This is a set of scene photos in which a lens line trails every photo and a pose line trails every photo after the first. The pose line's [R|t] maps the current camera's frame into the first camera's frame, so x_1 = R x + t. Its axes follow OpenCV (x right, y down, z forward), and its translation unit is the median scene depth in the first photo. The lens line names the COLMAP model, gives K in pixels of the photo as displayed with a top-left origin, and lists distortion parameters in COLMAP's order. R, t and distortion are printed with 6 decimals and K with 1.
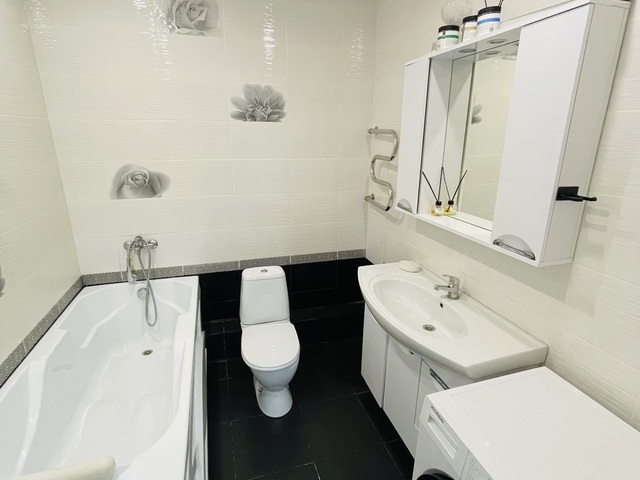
lens RADIAL K [[346.6, 0, 318.4], [0, 346.6, 237.4], [0, 0, 1]] dist [0.000650, -0.002643]
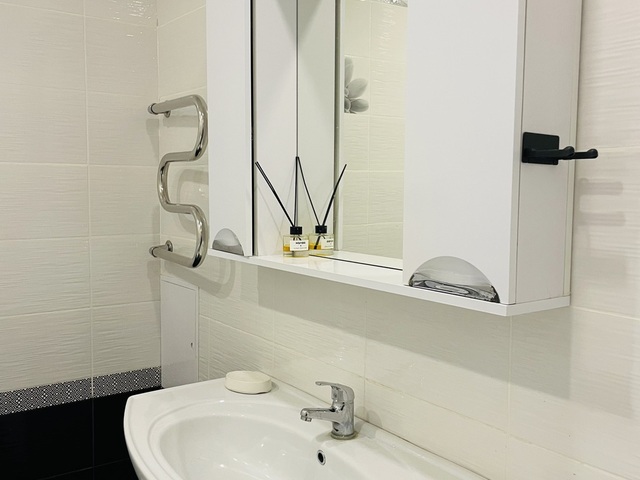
lens RADIAL K [[650.0, 0, 321.6], [0, 650.0, 239.8], [0, 0, 1]] dist [0.077511, 0.000000]
pose [[0.943048, -0.026438, 0.331604, 0.093796], [0.091786, 0.978820, -0.182992, 0.079362], [-0.319743, 0.203007, 0.925501, 0.193517]]
